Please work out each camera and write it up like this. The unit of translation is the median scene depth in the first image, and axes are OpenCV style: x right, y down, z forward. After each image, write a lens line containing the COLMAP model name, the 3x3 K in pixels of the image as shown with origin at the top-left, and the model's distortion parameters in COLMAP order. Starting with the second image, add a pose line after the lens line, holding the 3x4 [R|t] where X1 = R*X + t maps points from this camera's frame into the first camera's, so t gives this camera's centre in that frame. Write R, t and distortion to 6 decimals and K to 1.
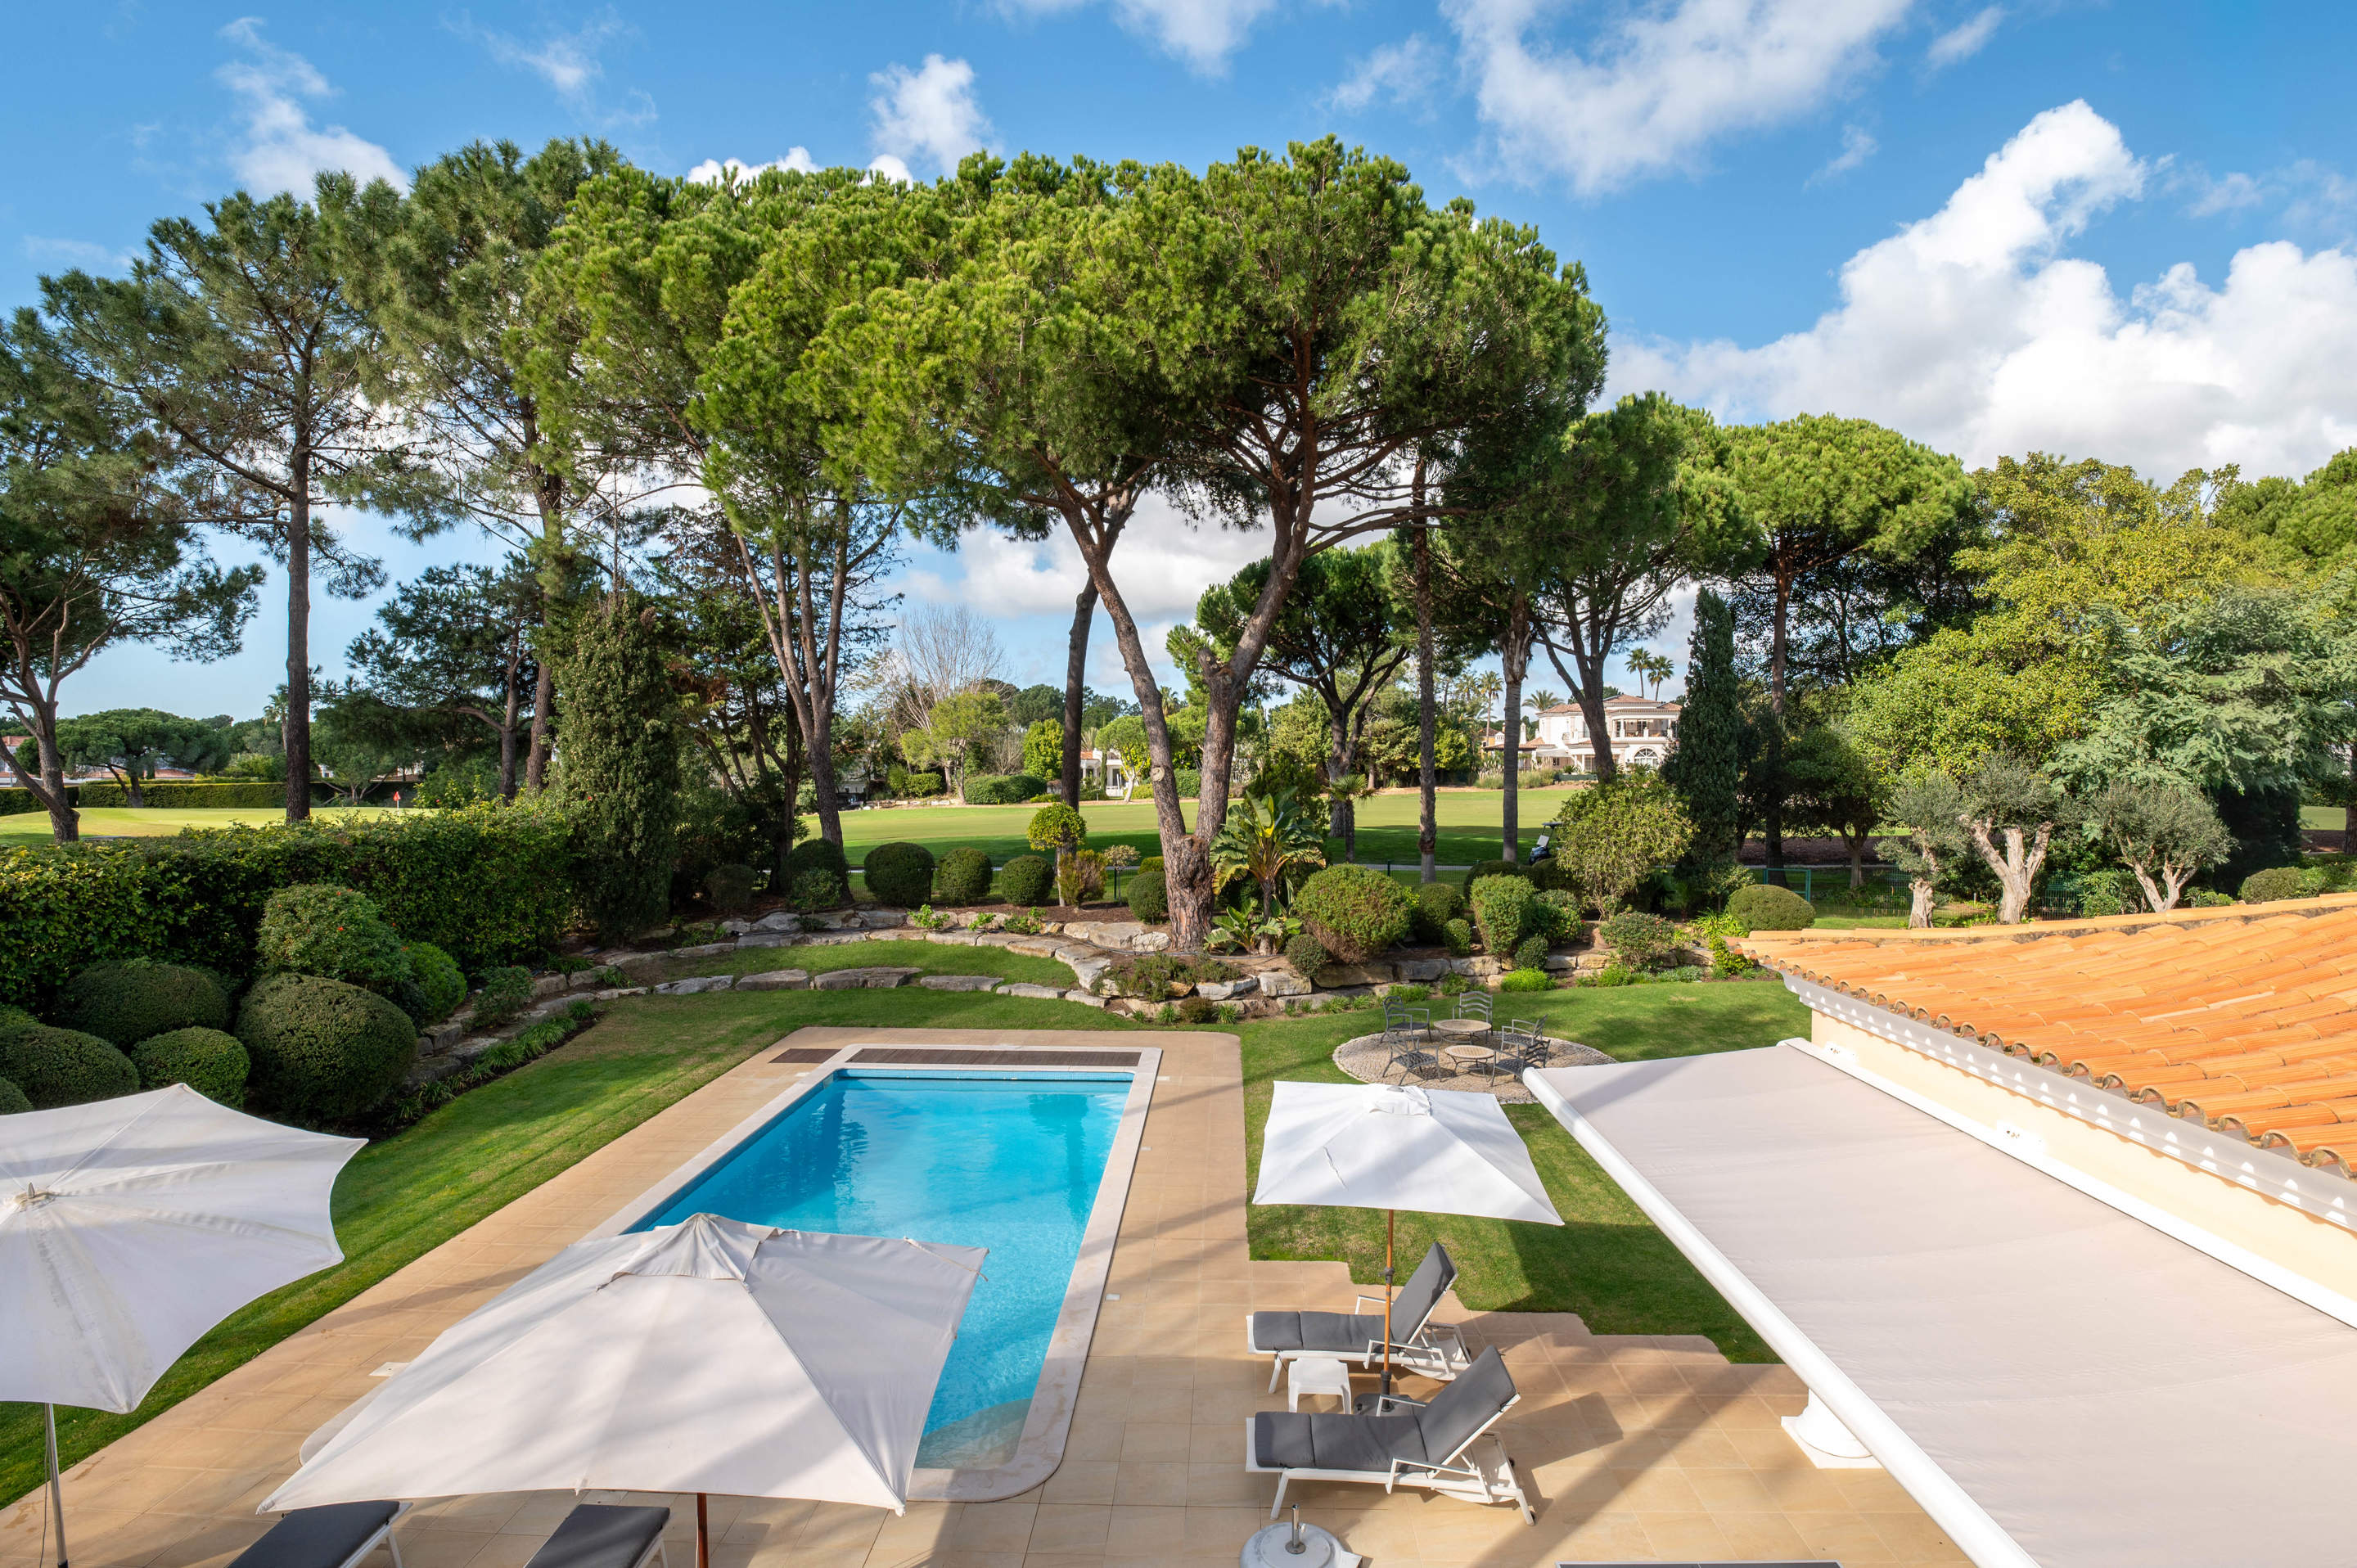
lens RADIAL K [[1164.7, 0, 1195.4], [0, 1164.7, 795.0], [0, 0, 1]] dist [-0.024731, -0.003206]
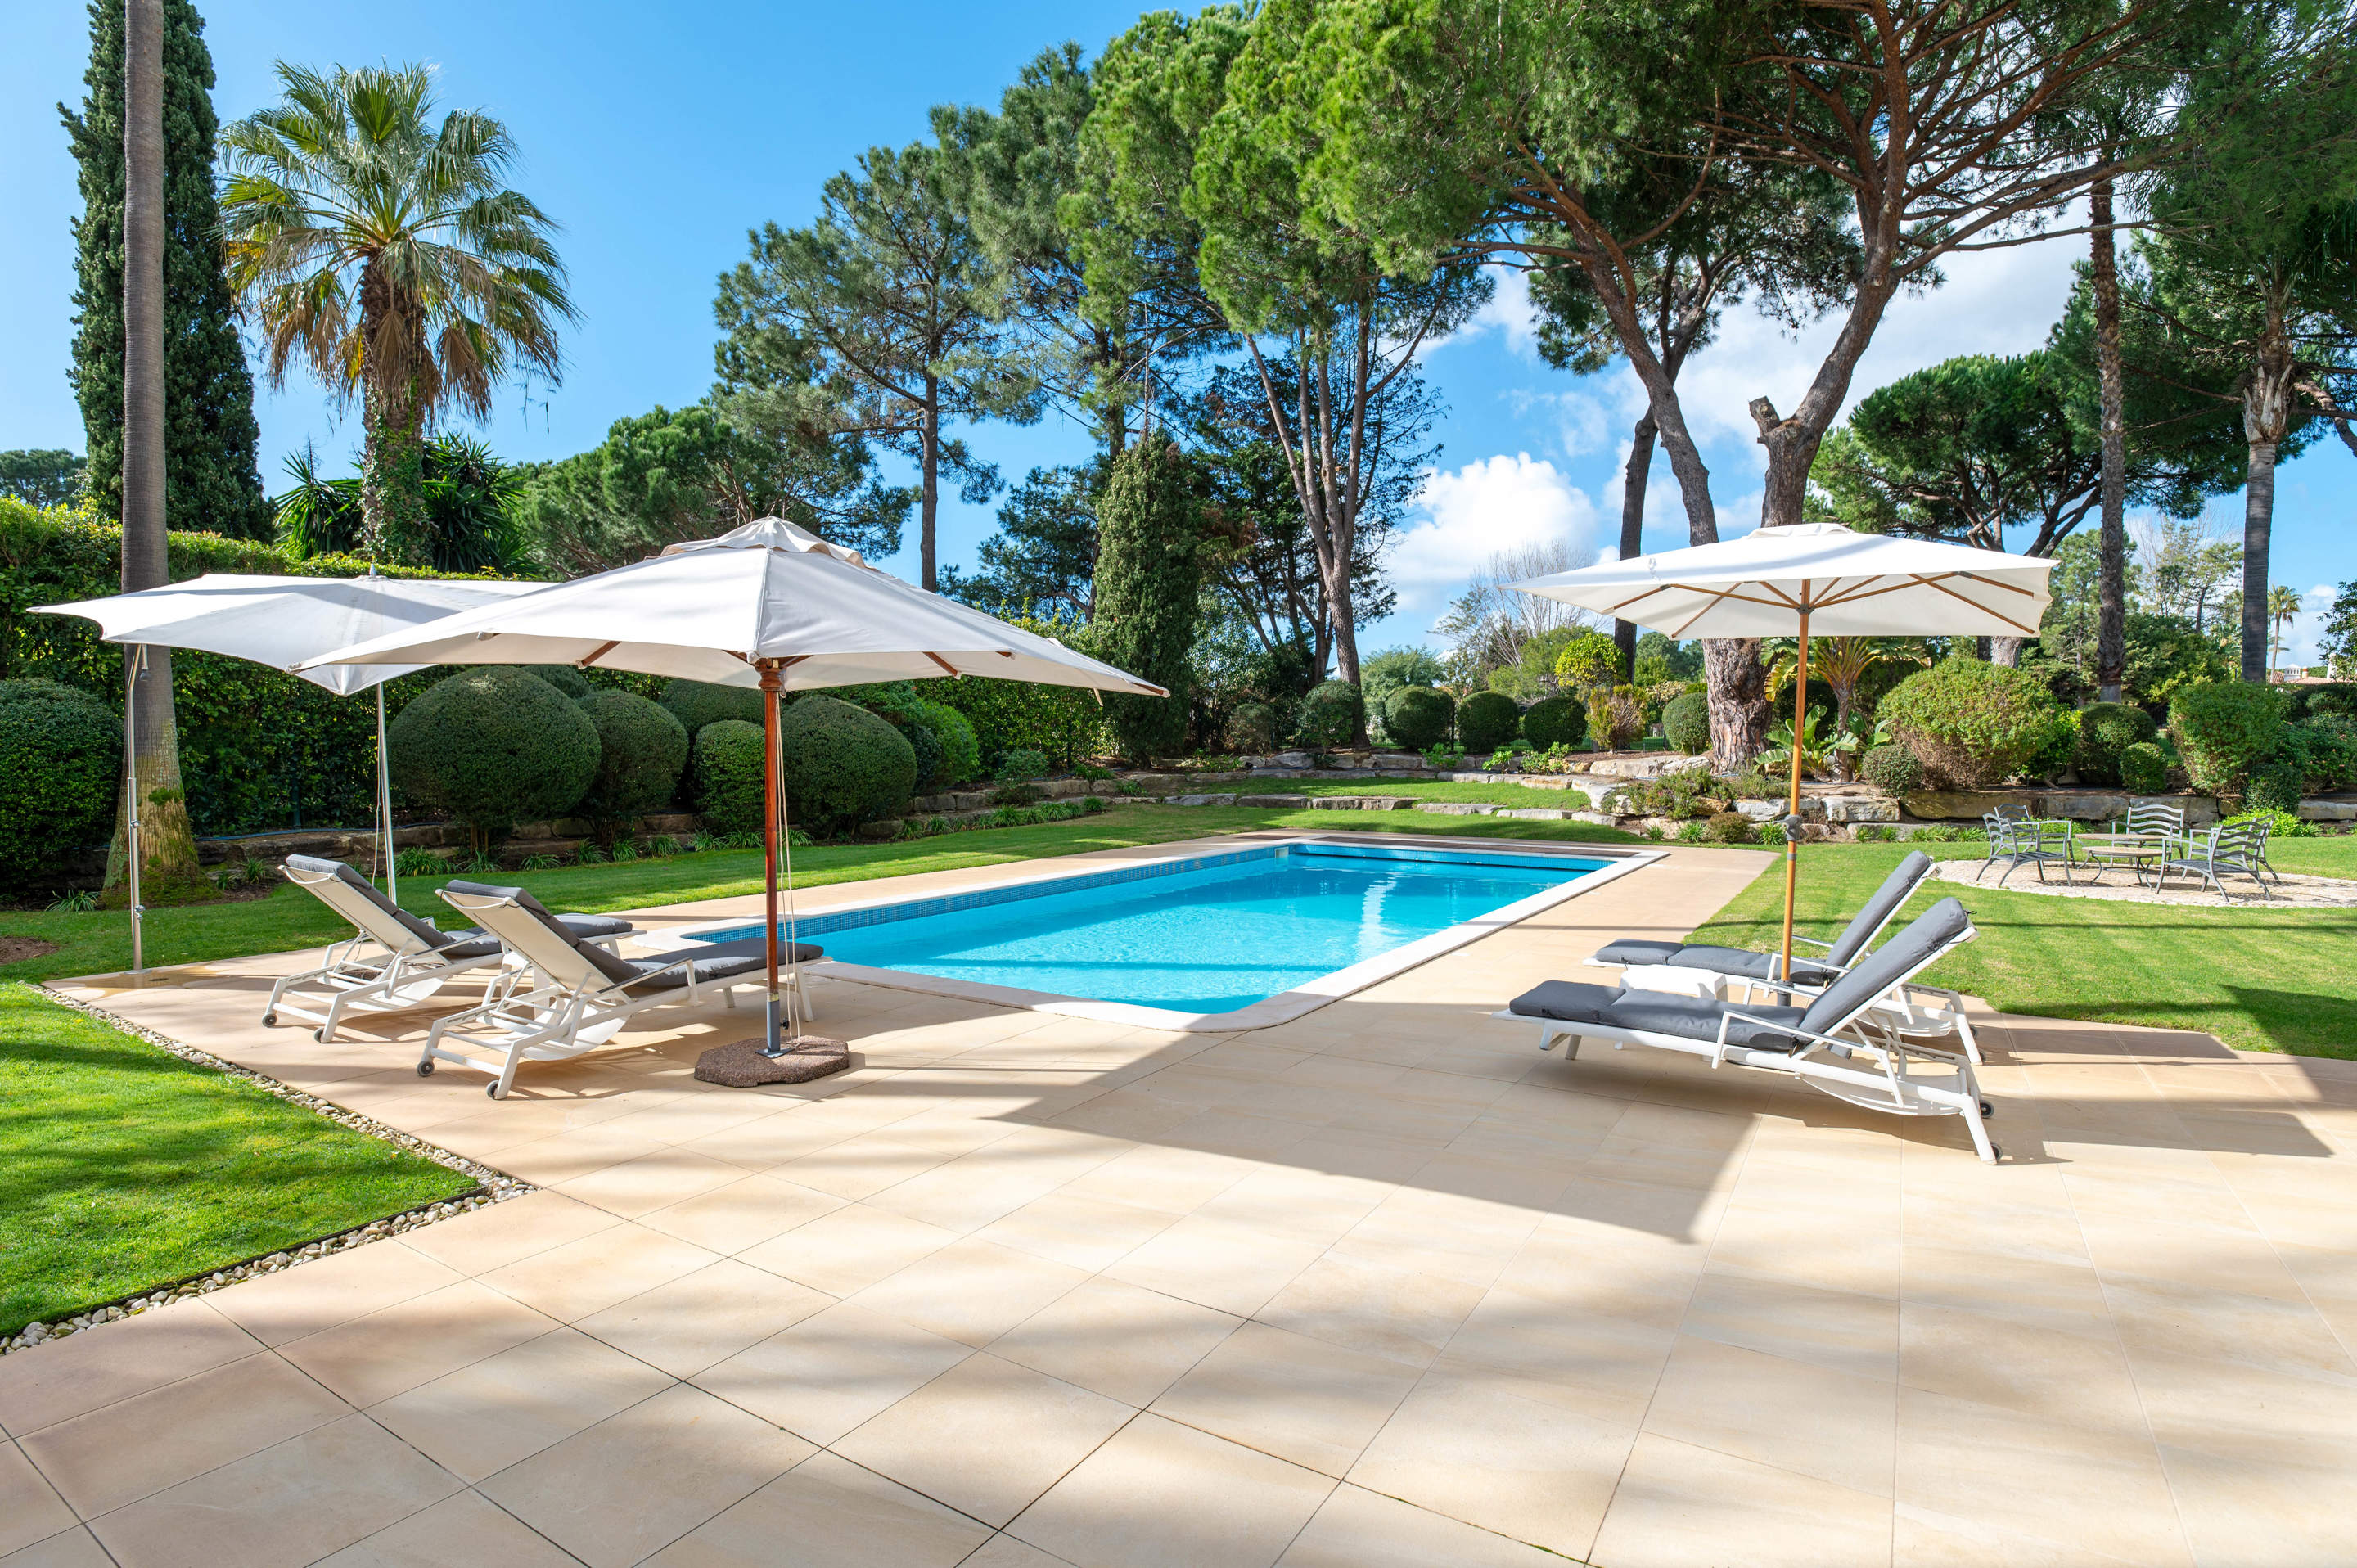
lens RADIAL K [[1164.7, 0, 1181.2], [0, 1164.7, 794.9], [0, 0, 1]] dist [-0.024731, -0.003206]
pose [[0.865026, 0.026701, -0.501016, 0.066306], [-0.018495, 0.999601, 0.021340, 0.137560], [0.501386, -0.009193, 0.865175, 0.103784]]
